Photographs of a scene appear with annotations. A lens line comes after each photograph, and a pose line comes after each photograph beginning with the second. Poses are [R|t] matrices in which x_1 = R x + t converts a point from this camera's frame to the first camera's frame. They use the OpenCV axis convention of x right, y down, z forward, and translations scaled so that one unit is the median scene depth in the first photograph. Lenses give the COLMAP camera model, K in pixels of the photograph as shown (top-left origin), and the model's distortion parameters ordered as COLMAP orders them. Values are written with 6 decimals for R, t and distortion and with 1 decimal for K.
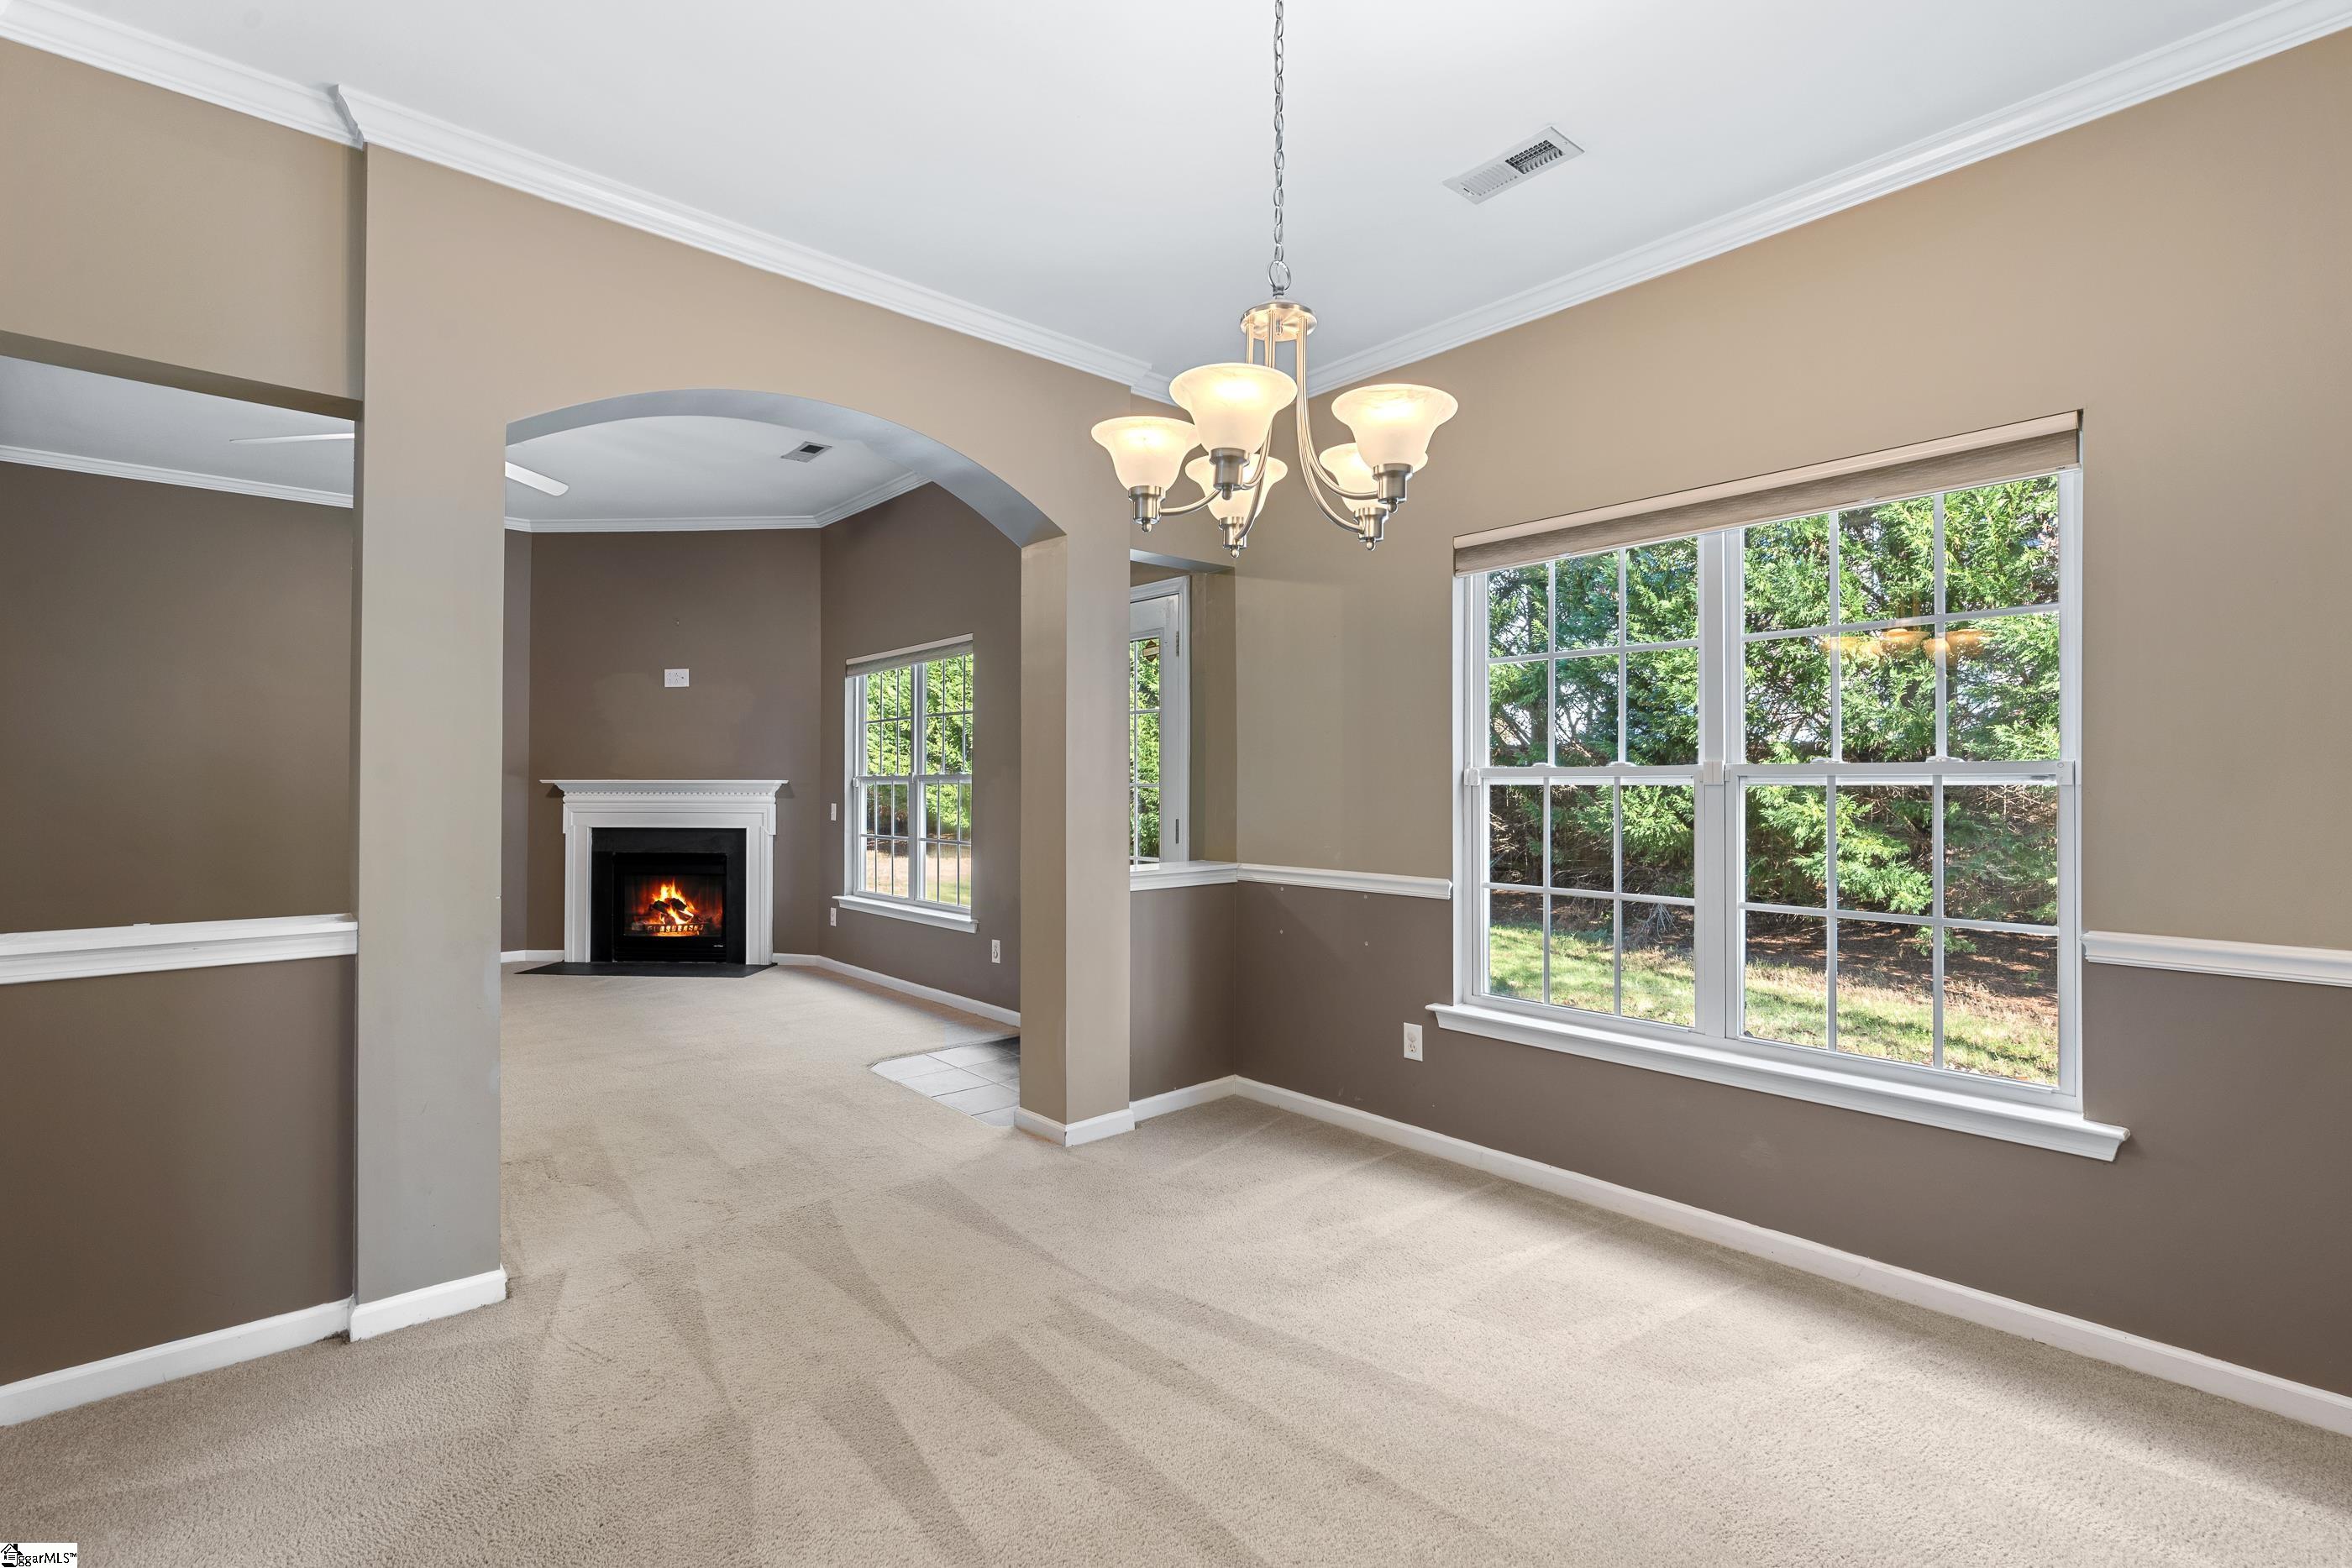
lens RADIAL K [[1067.3, 0, 1162.9], [0, 1067.3, 774.2], [0, 0, 1]] dist [-0.002756, 0.000069]
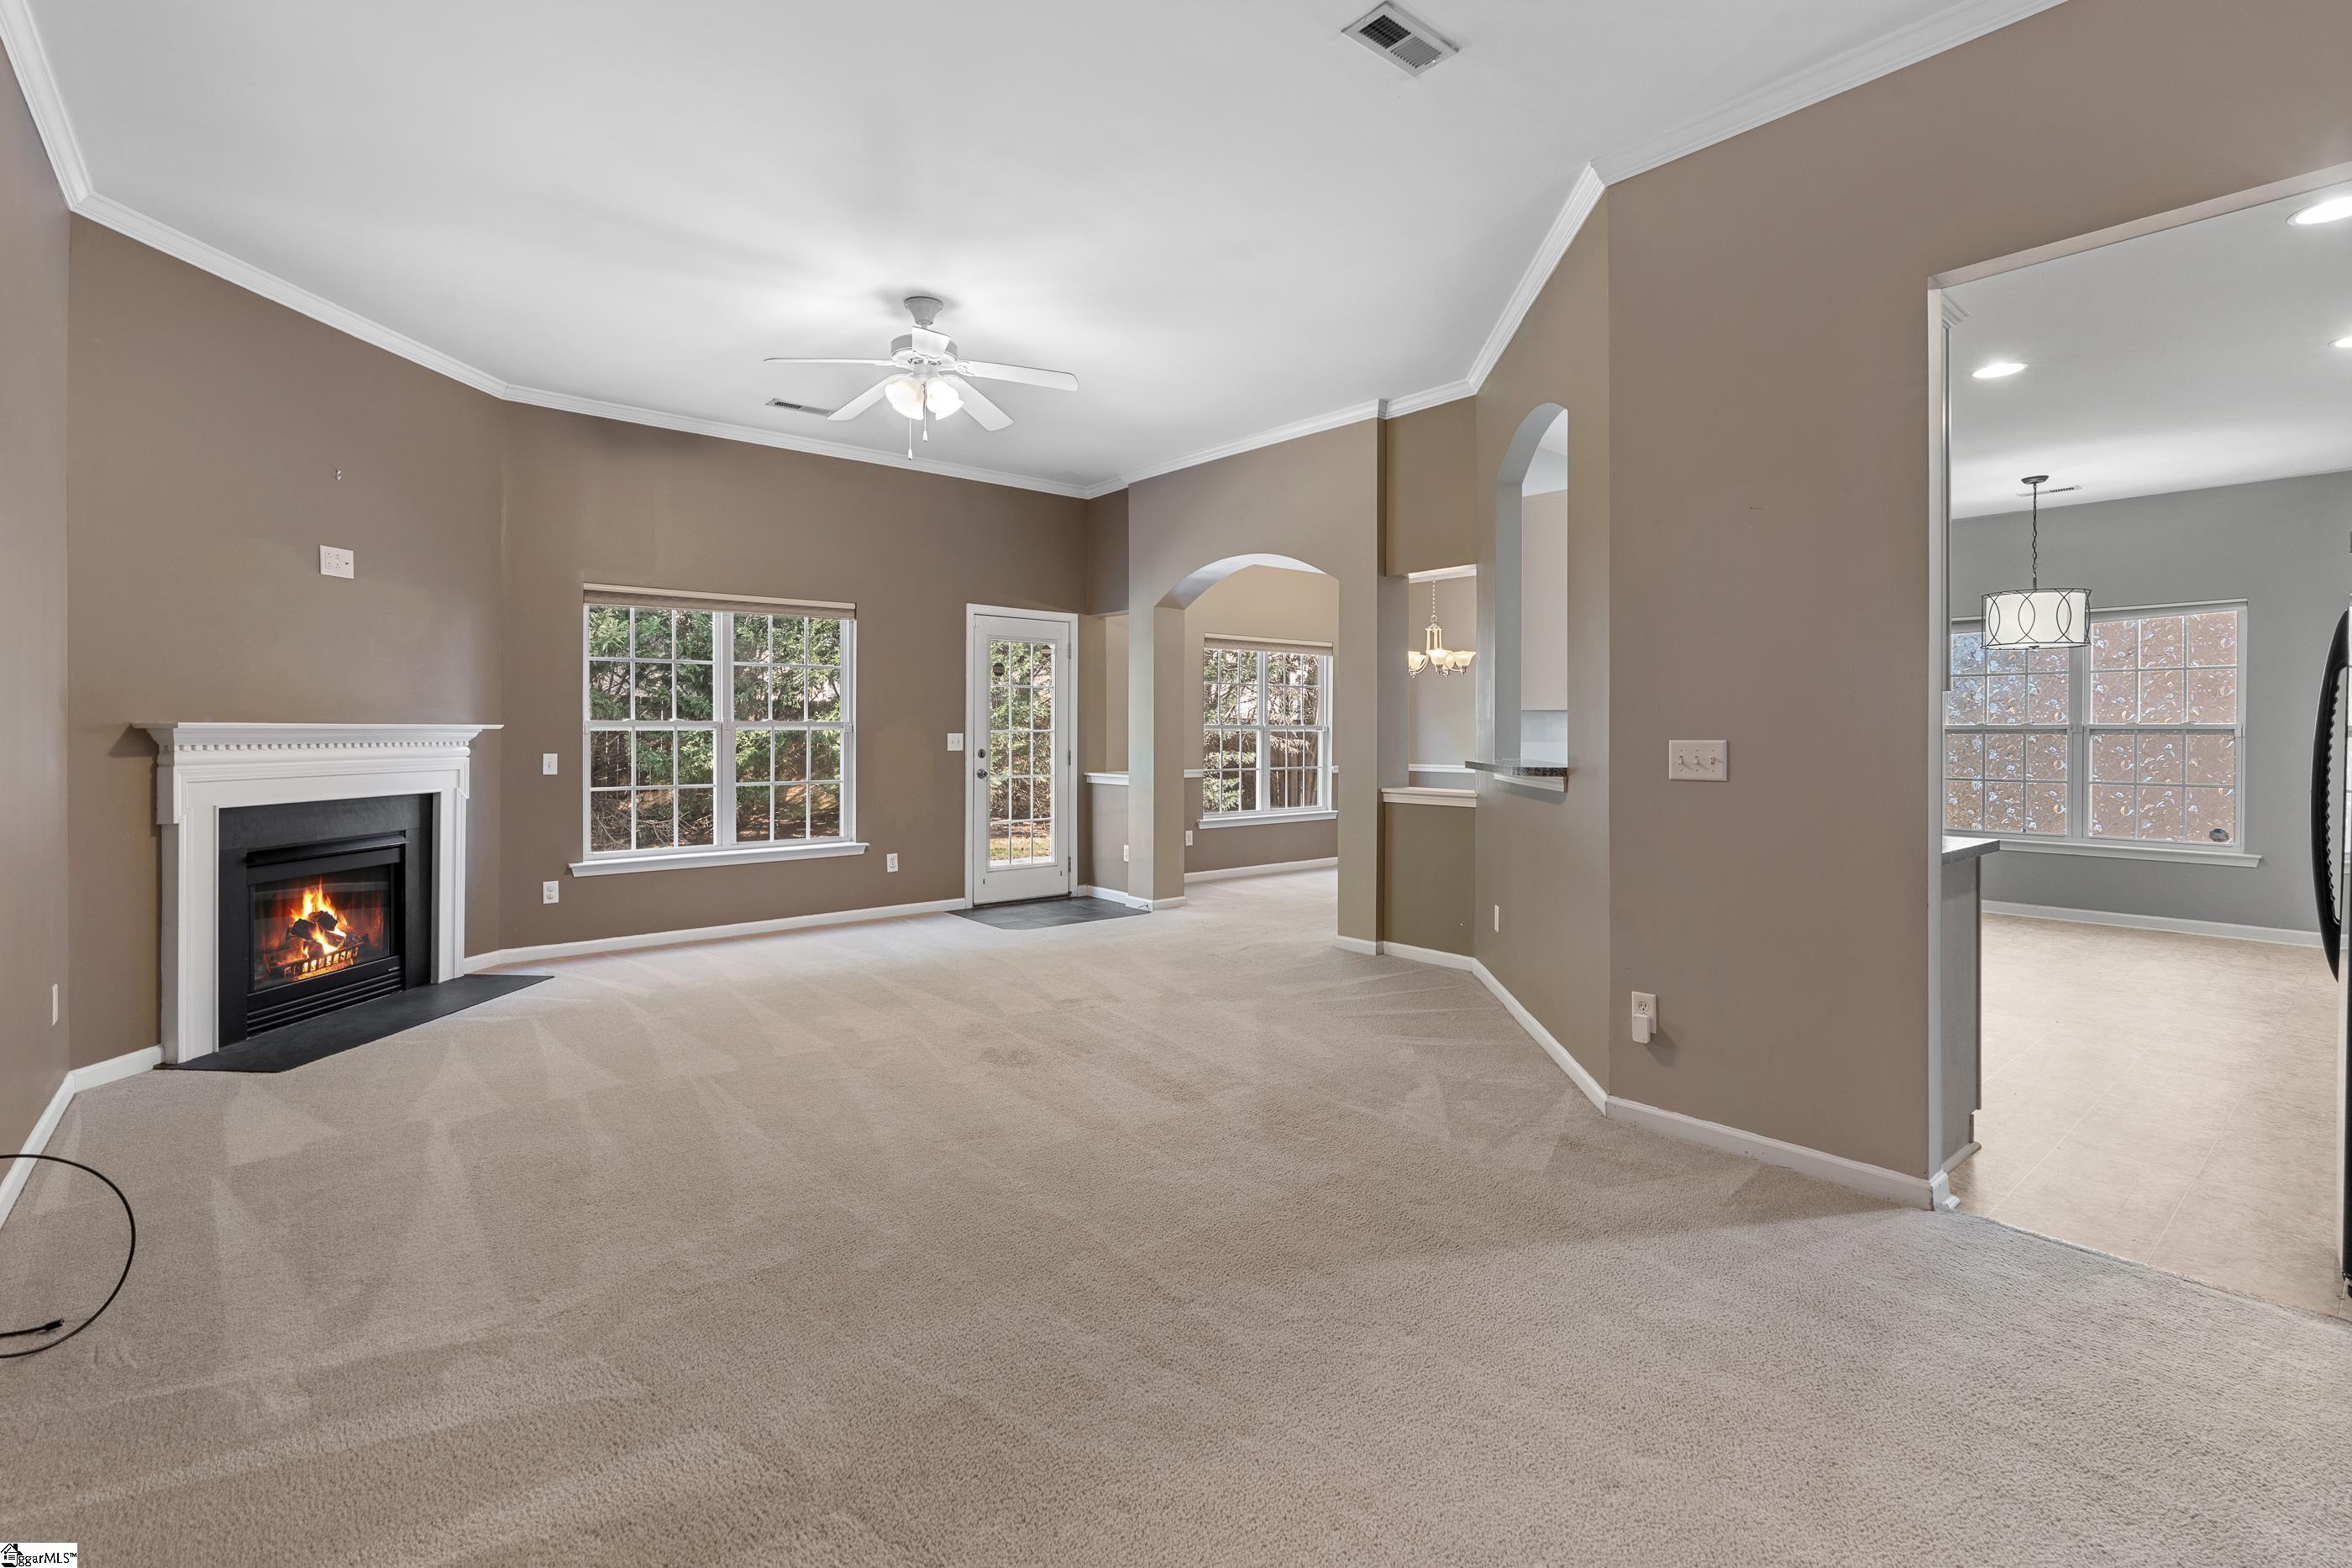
lens RADIAL K [[1065.5, 0, 1163.7], [0, 1065.5, 741.4], [0, 0, 1]] dist [-0.004291, 0.000850]
pose [[0.024539, -0.010276, 0.999646, -1.078367], [-0.012283, 0.999869, 0.010580, 0.003390], [-0.999623, -0.012539, 0.024409, 0.494173]]
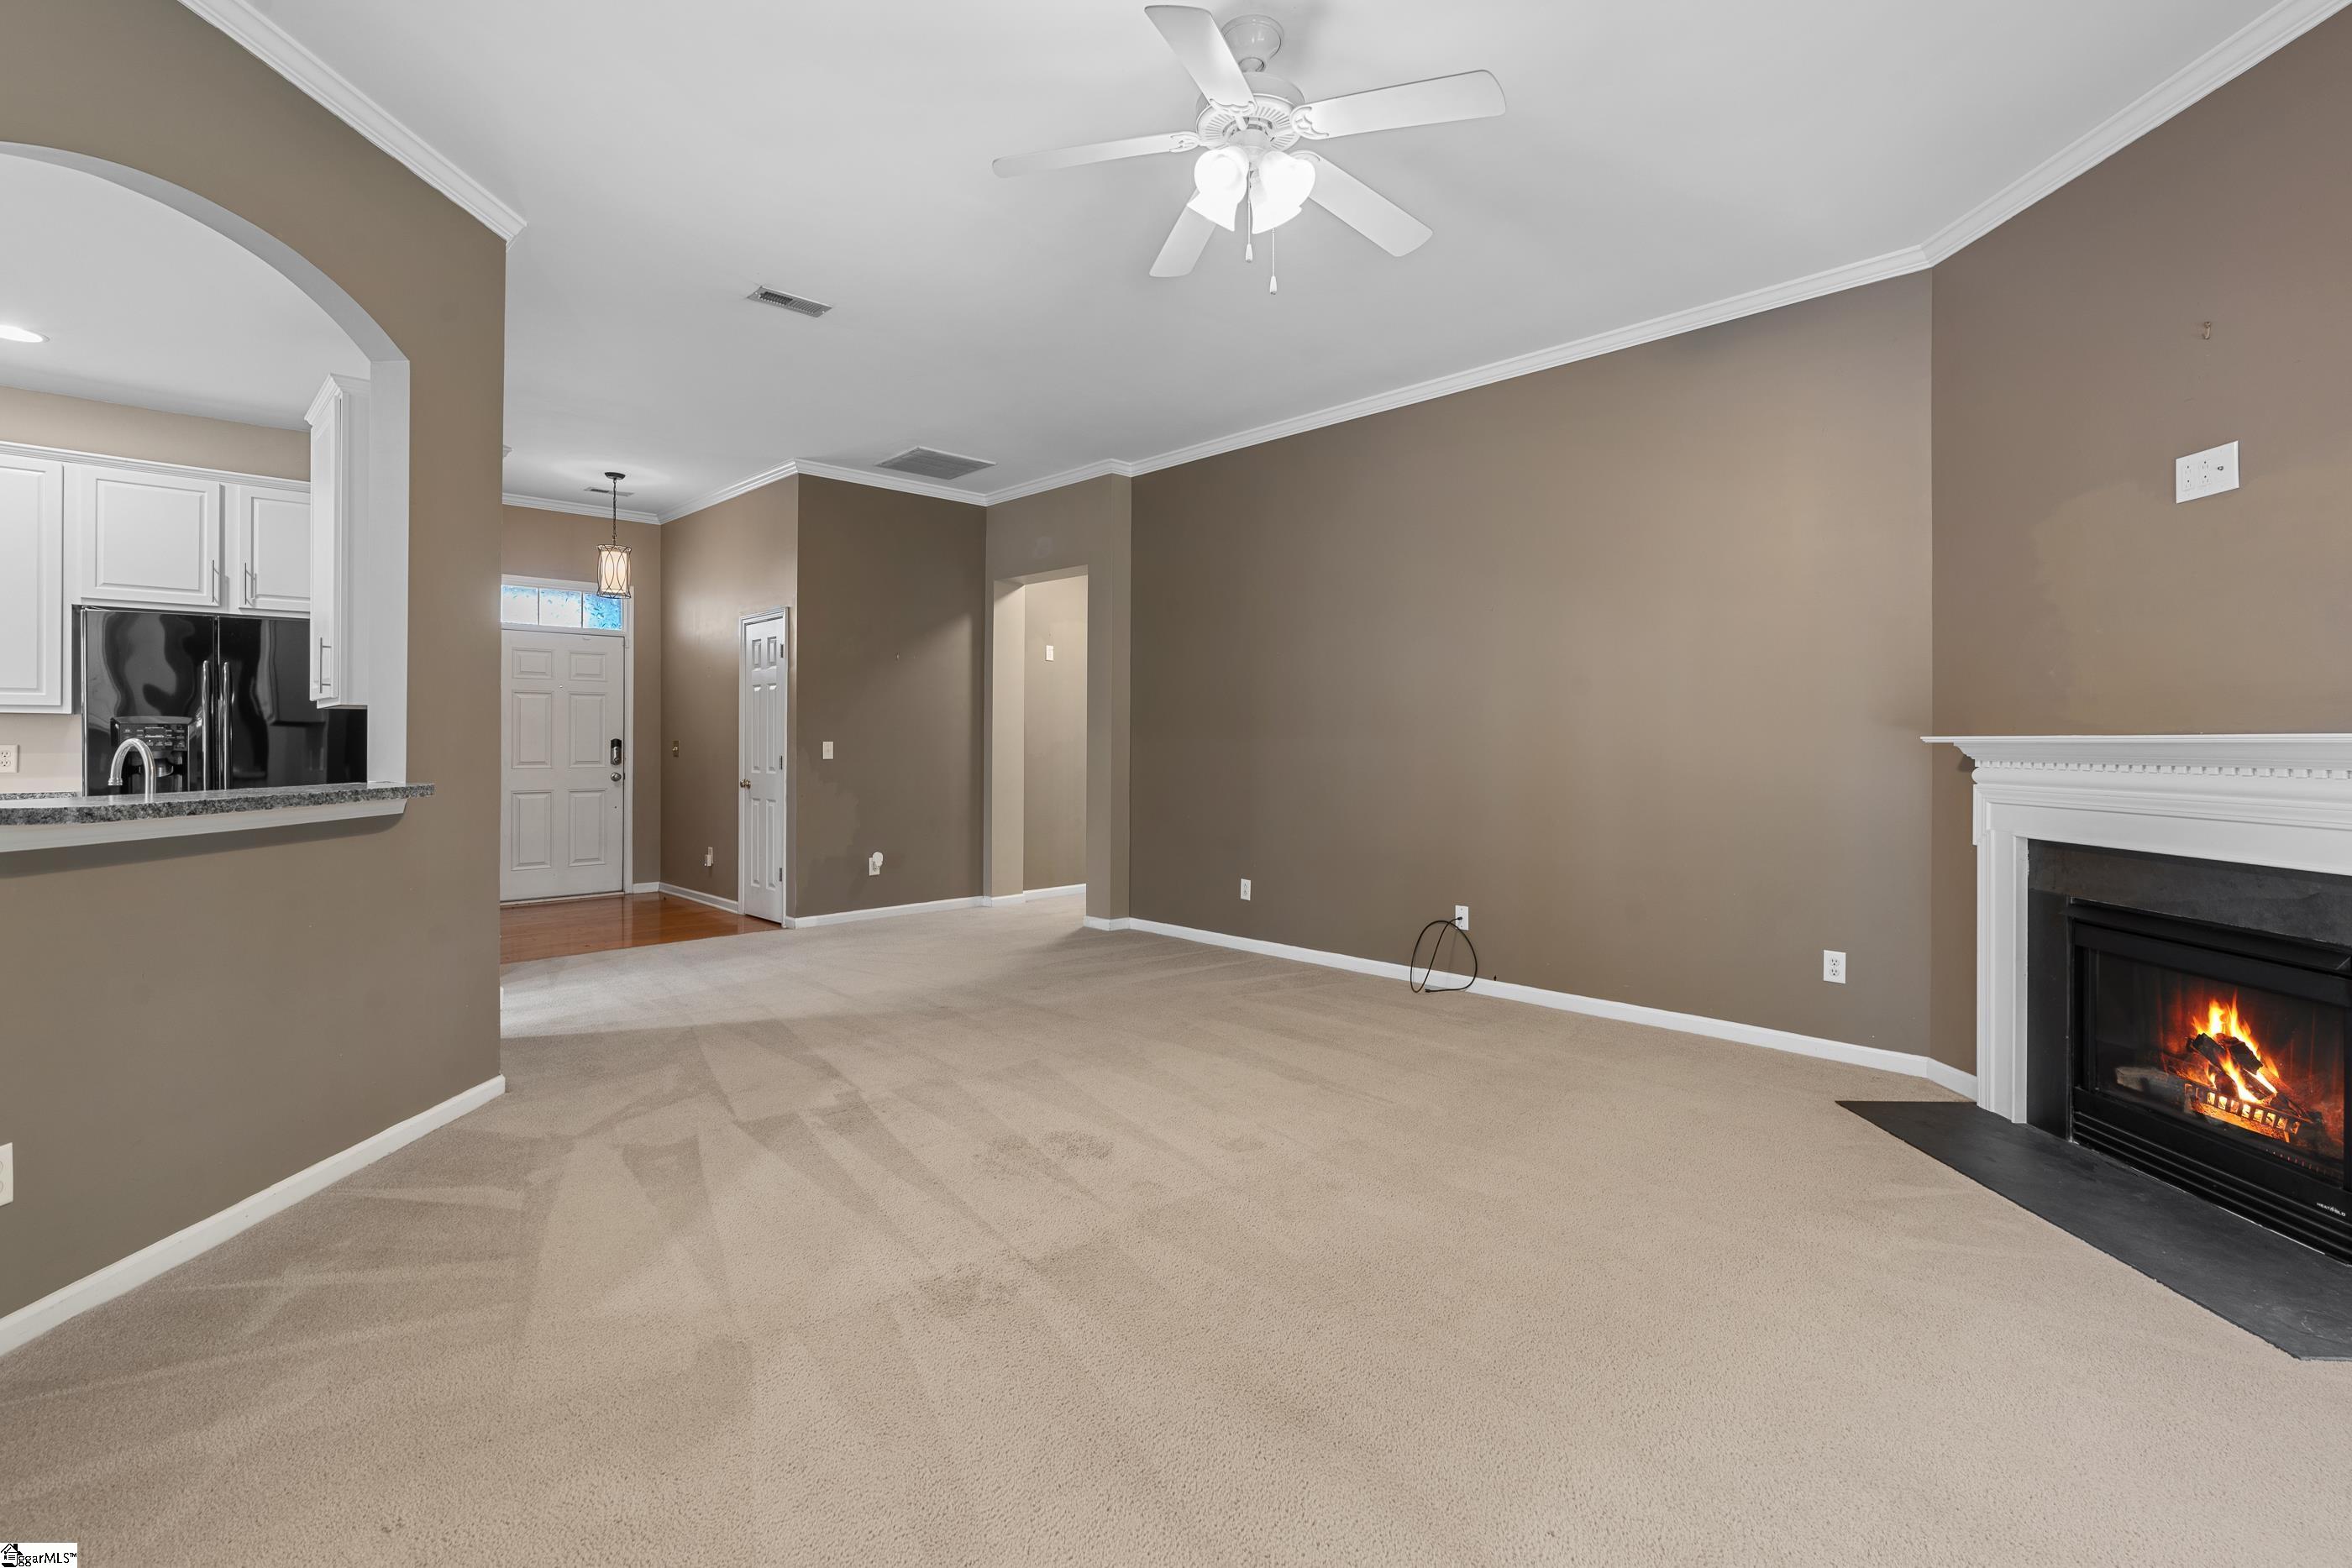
lens RADIAL K [[1076.3, 0, 1175.9], [0, 1076.3, 748.1], [0, 0, 1]] dist [-0.001441, -0.000173]
pose [[0.052407, 0.004668, -0.998615, -0.083176], [0.008582, 0.999950, 0.005124, 0.004917], [0.998589, -0.008838, 0.052365, 0.604108]]
